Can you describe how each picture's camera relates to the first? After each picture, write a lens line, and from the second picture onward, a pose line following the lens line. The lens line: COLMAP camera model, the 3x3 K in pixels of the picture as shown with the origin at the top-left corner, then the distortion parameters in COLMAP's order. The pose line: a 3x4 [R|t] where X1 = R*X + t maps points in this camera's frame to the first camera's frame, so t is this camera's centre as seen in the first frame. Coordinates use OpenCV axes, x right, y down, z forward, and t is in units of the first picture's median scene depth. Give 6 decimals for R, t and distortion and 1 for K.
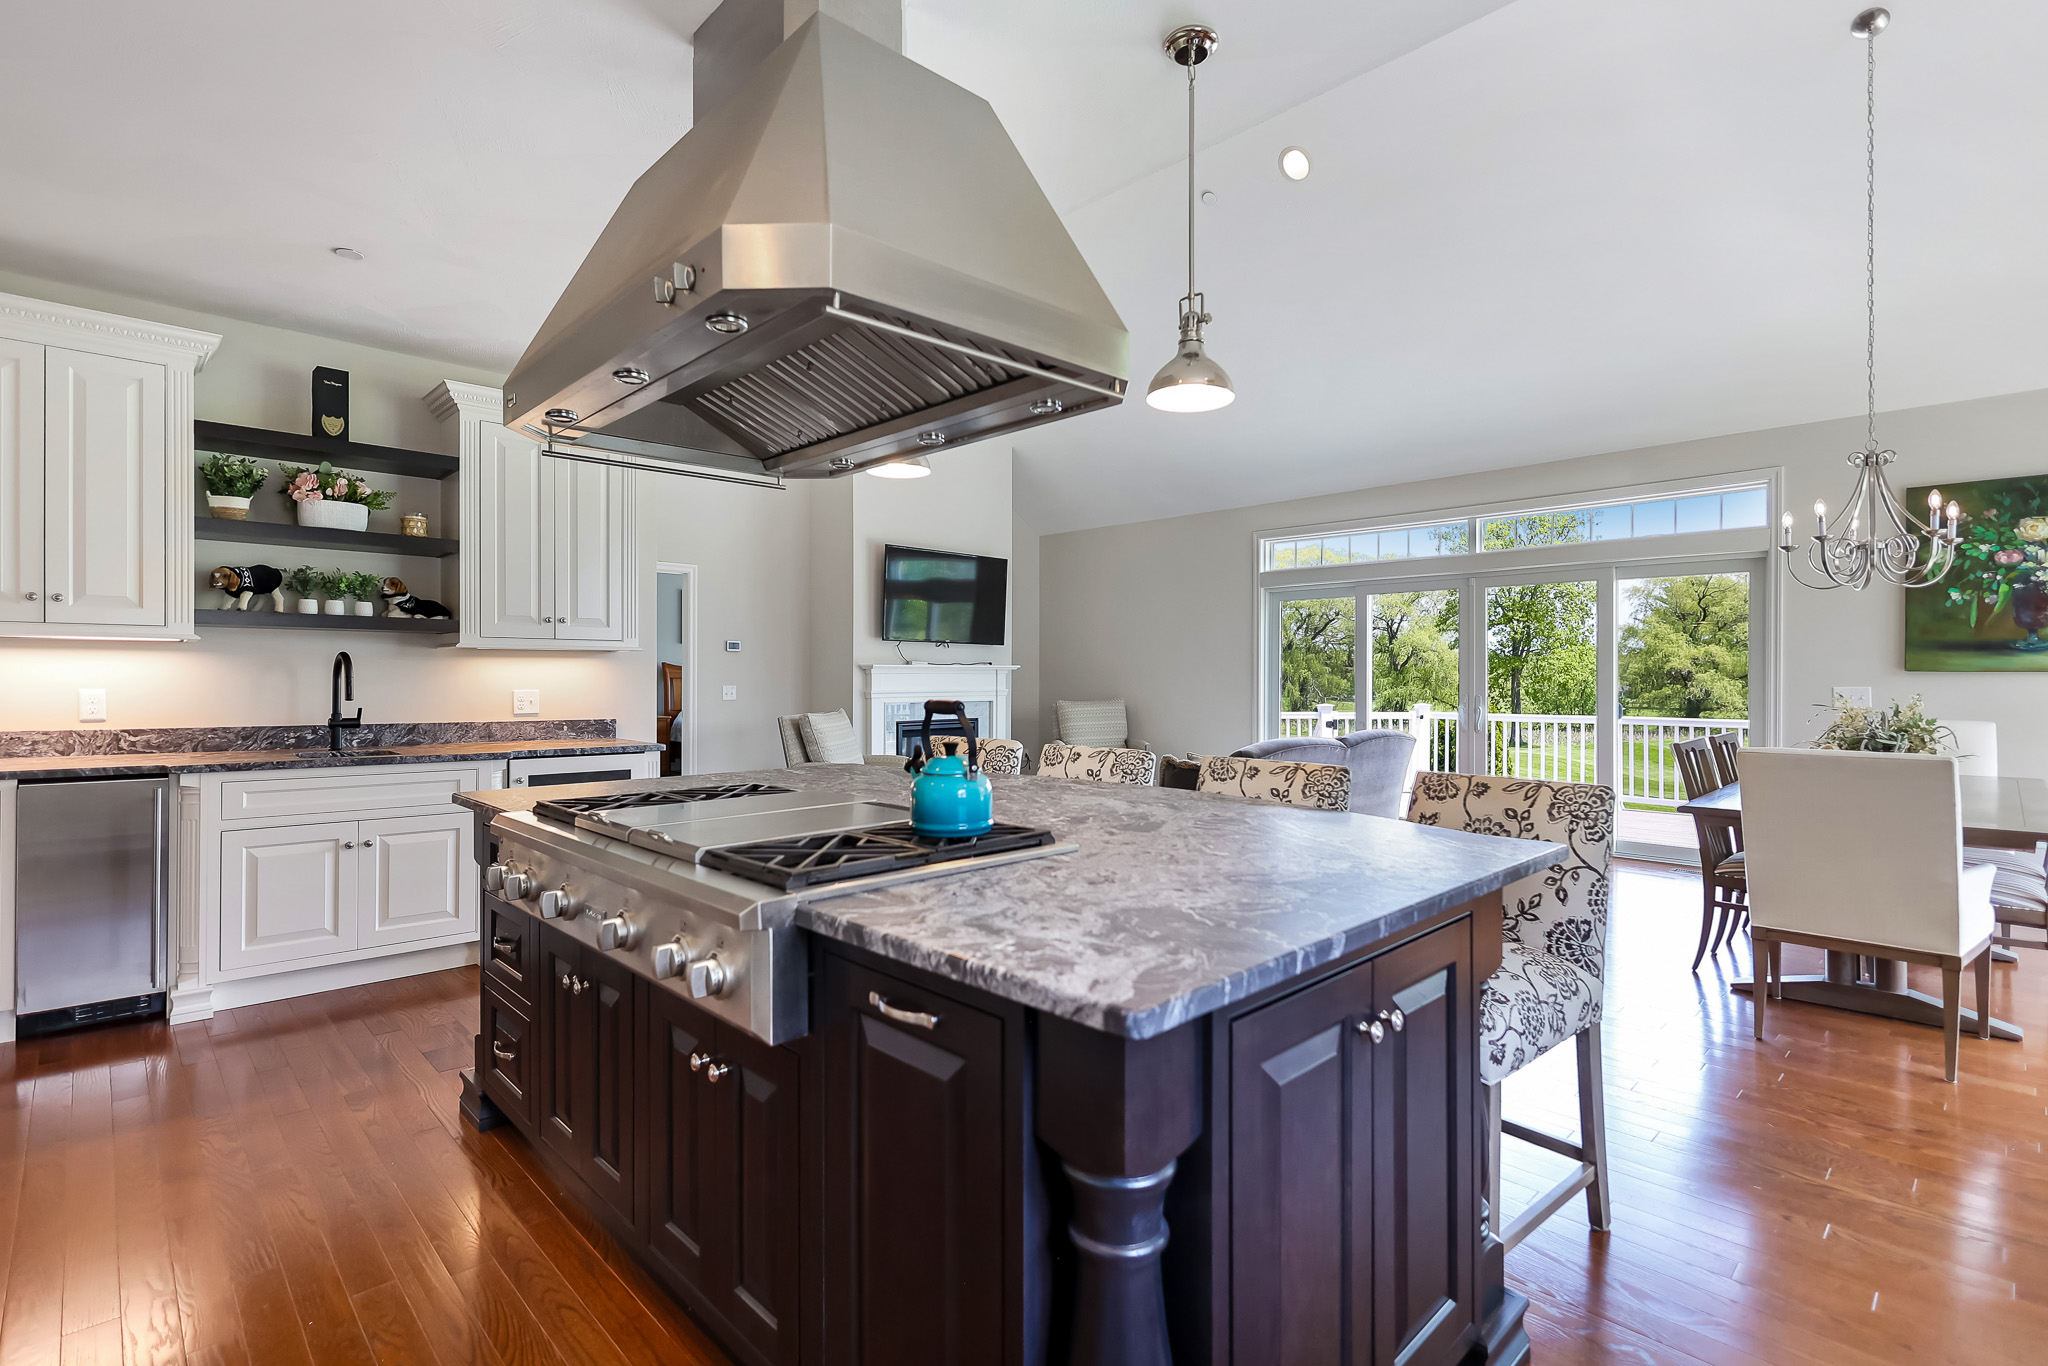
lens RADIAL K [[977.4, 0, 1035.9], [0, 977.4, 679.4], [0, 0, 1]] dist [0.002981, -0.002235]
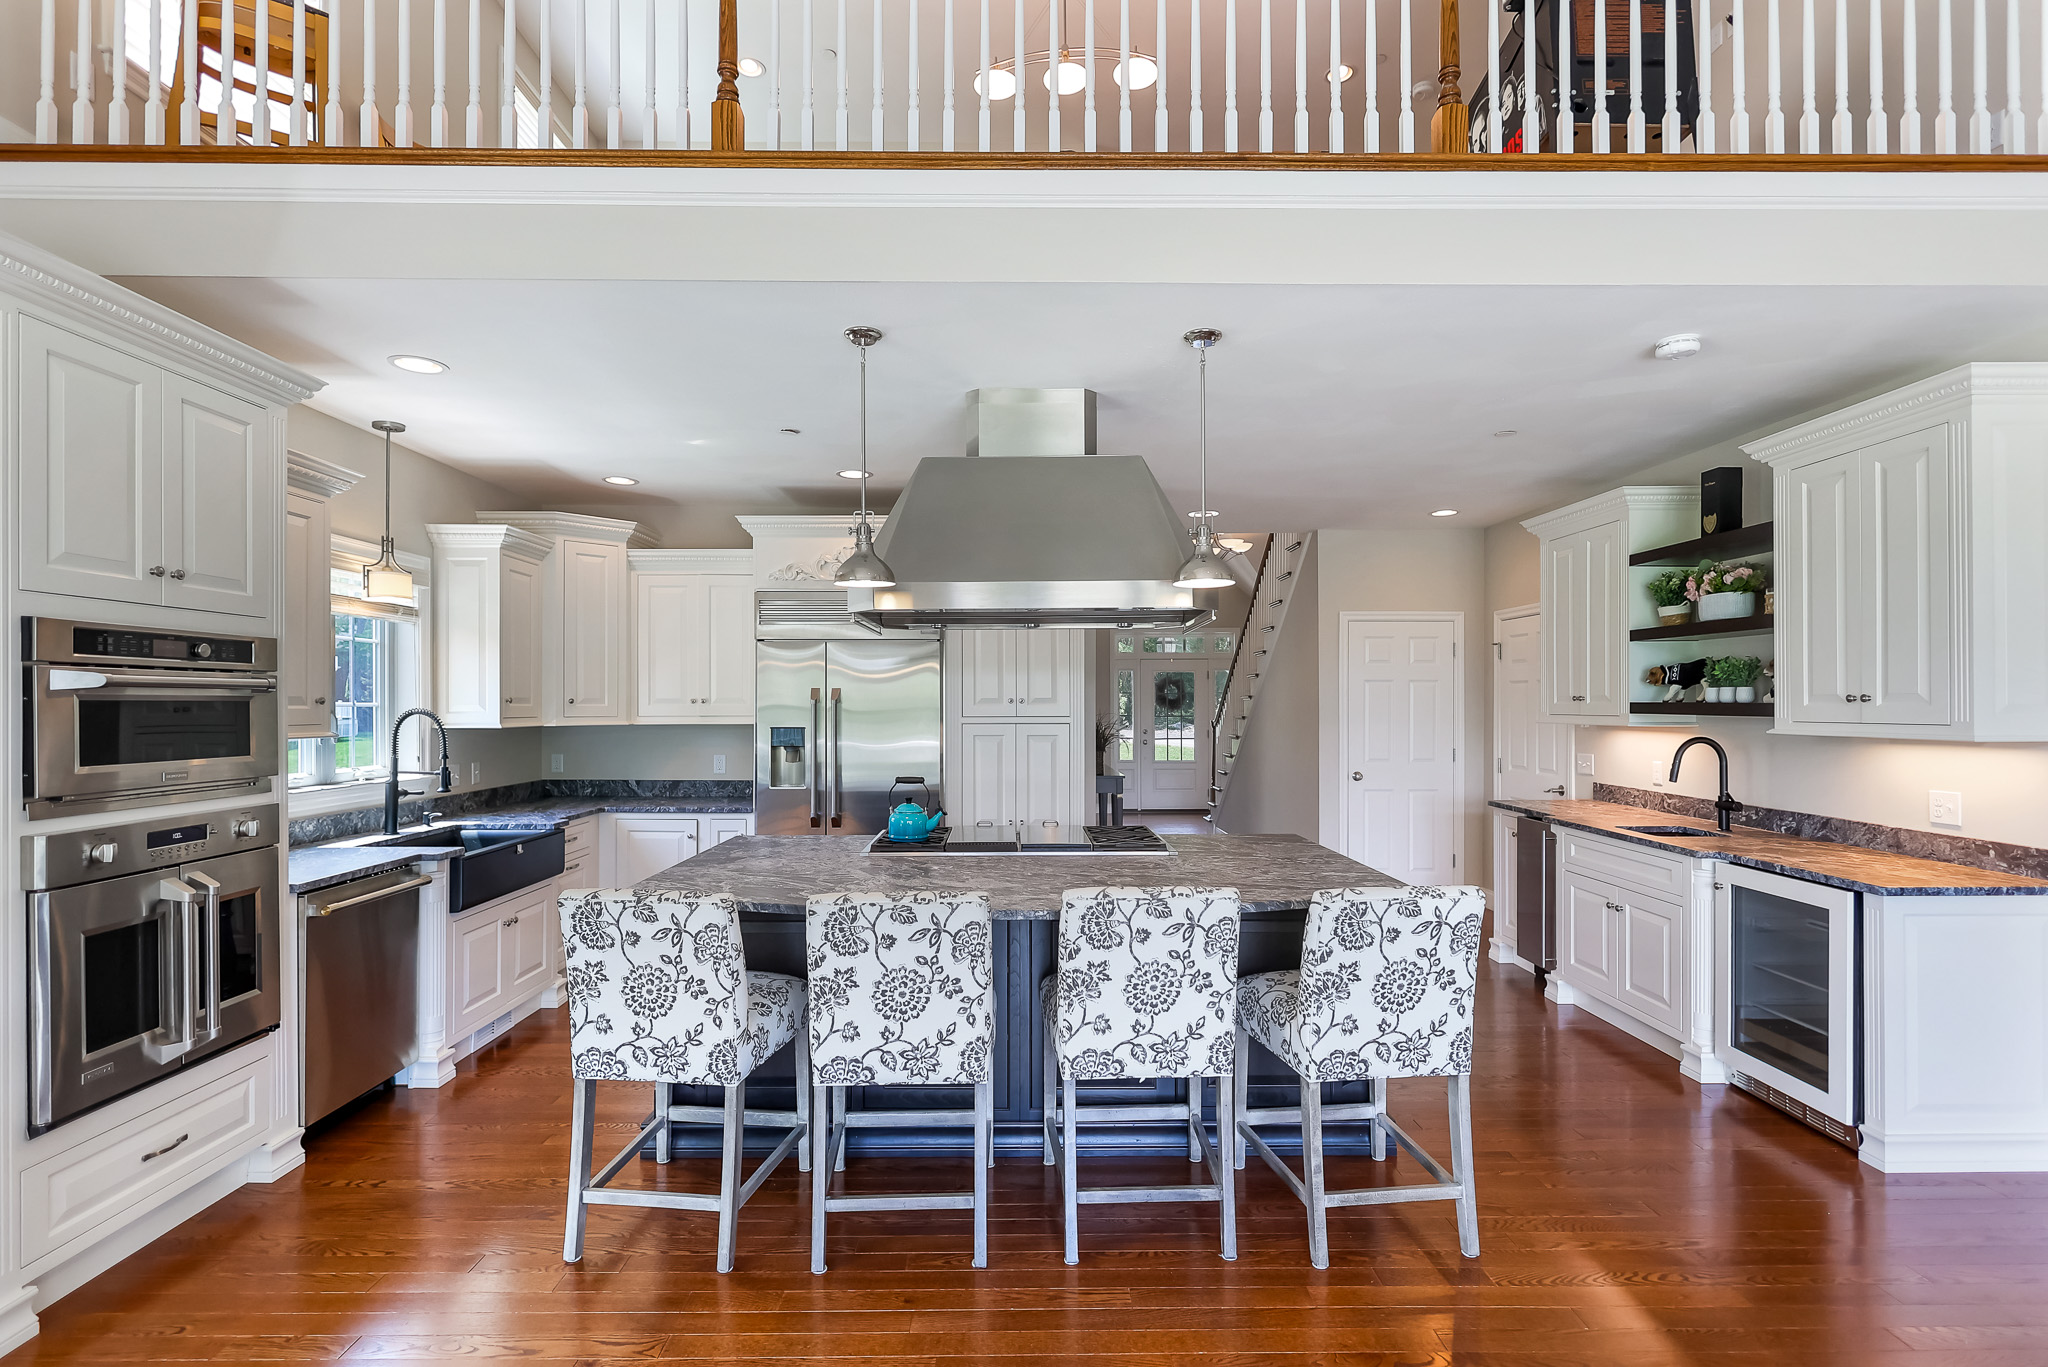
lens RADIAL K [[977.4, 0, 1021.9], [0, 977.4, 698.4], [0, 0, 1]] dist [0.002981, -0.002235]
pose [[-0.699633, -0.003486, -0.714494, 0.446728], [-0.001452, 0.999993, -0.003457, -0.051324], [0.714501, -0.001381, -0.699633, 0.958630]]
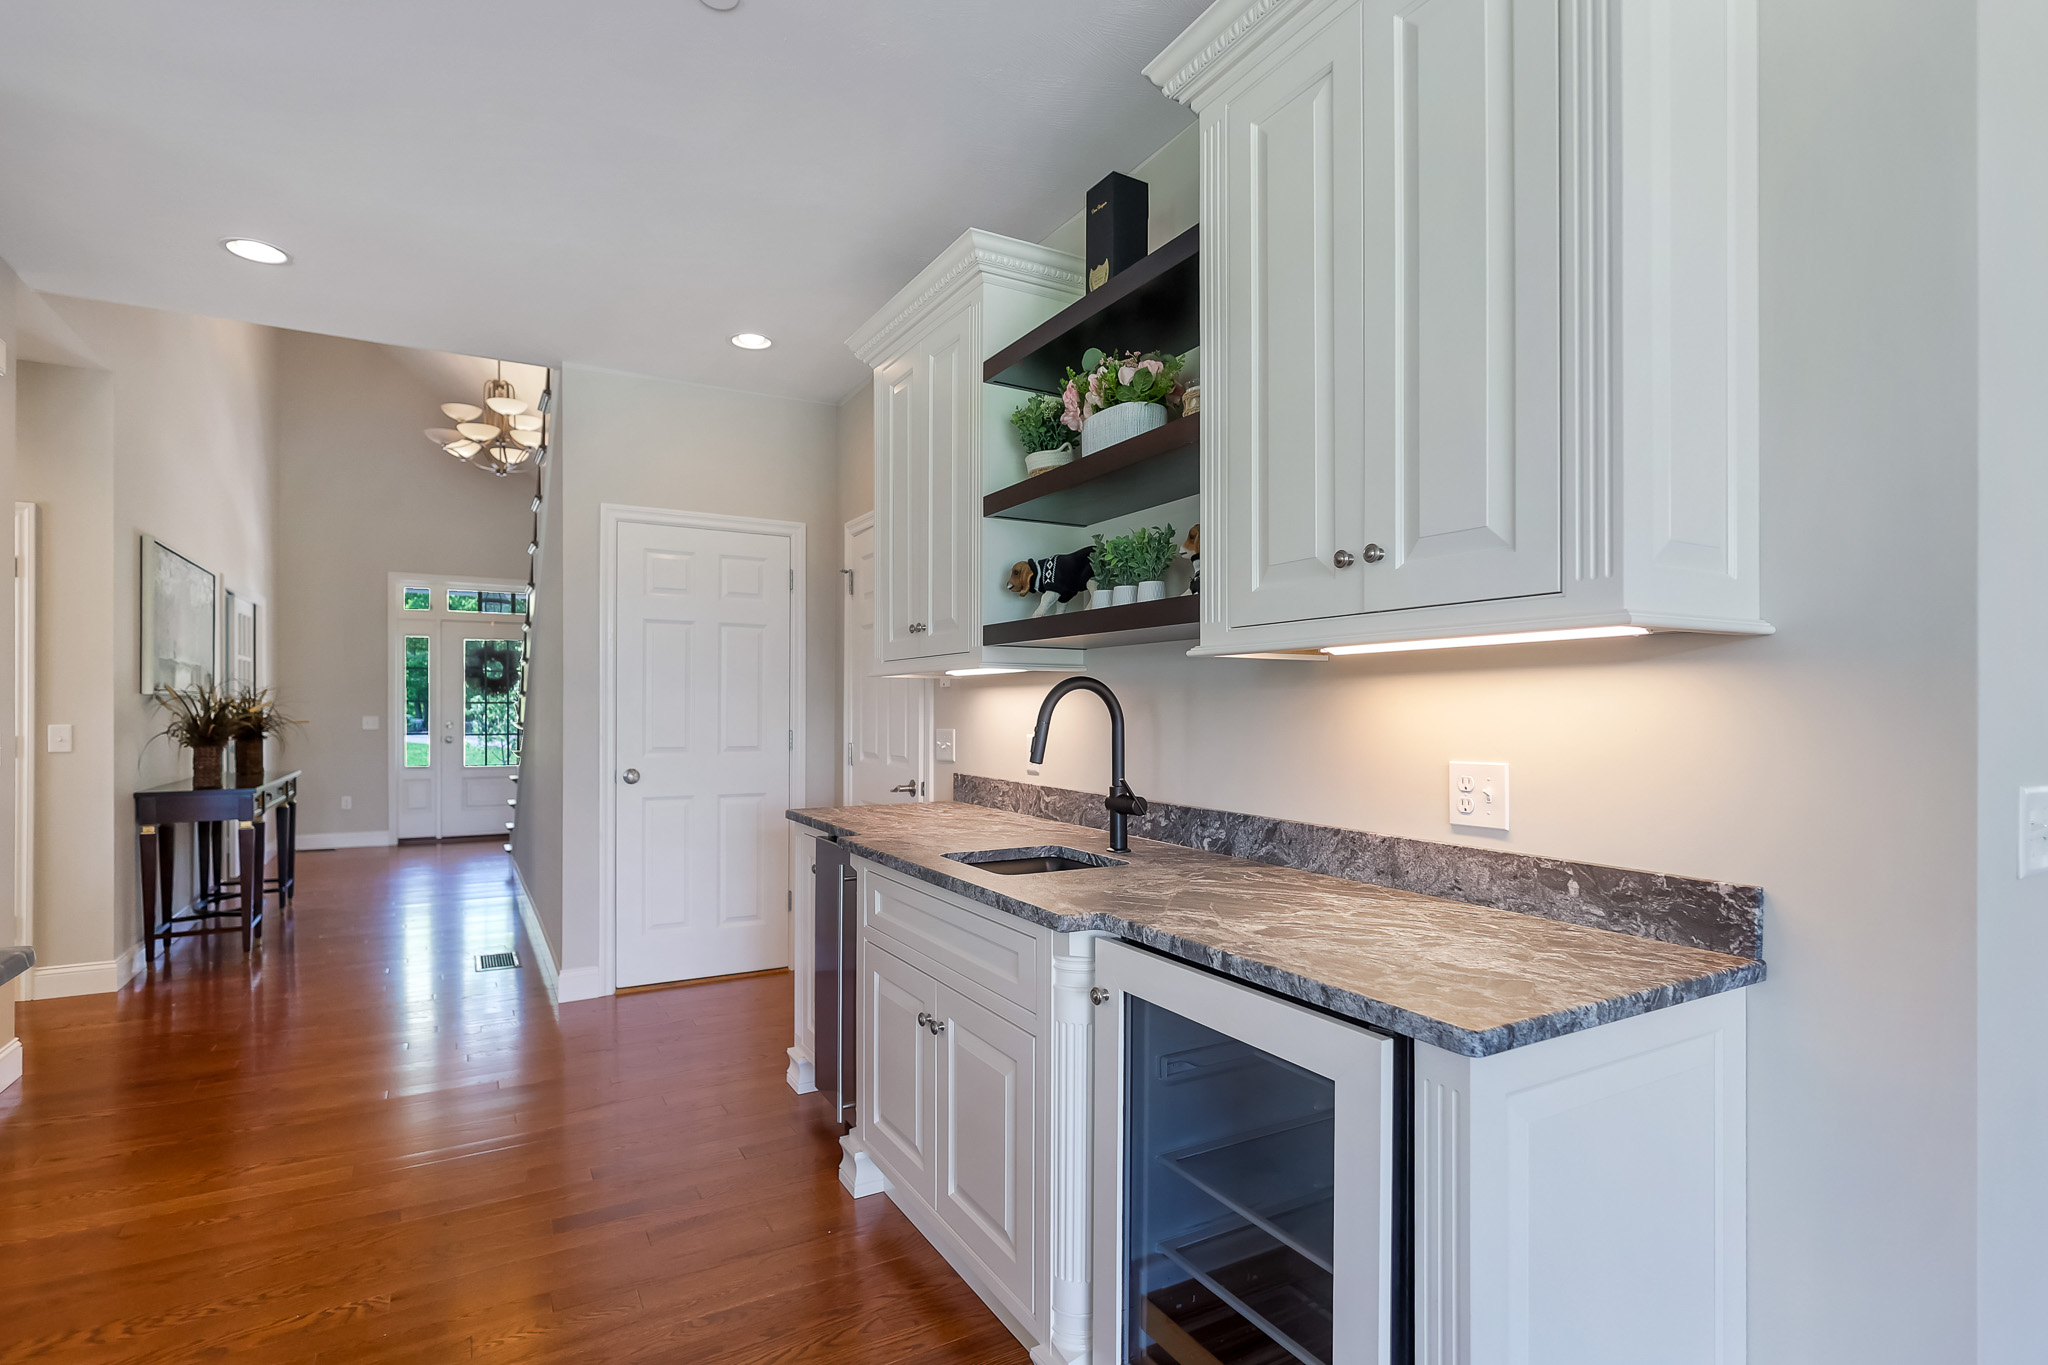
lens RADIAL K [[977.4, 0, 1029.4], [0, 977.4, 709.1], [0, 0, 1]] dist [0.002981, -0.002235]
pose [[-0.255501, -0.003913, -0.966801, -0.125177], [-0.005136, 0.999983, -0.002690, -0.006087], [0.966795, 0.004278, -0.255517, 0.877532]]
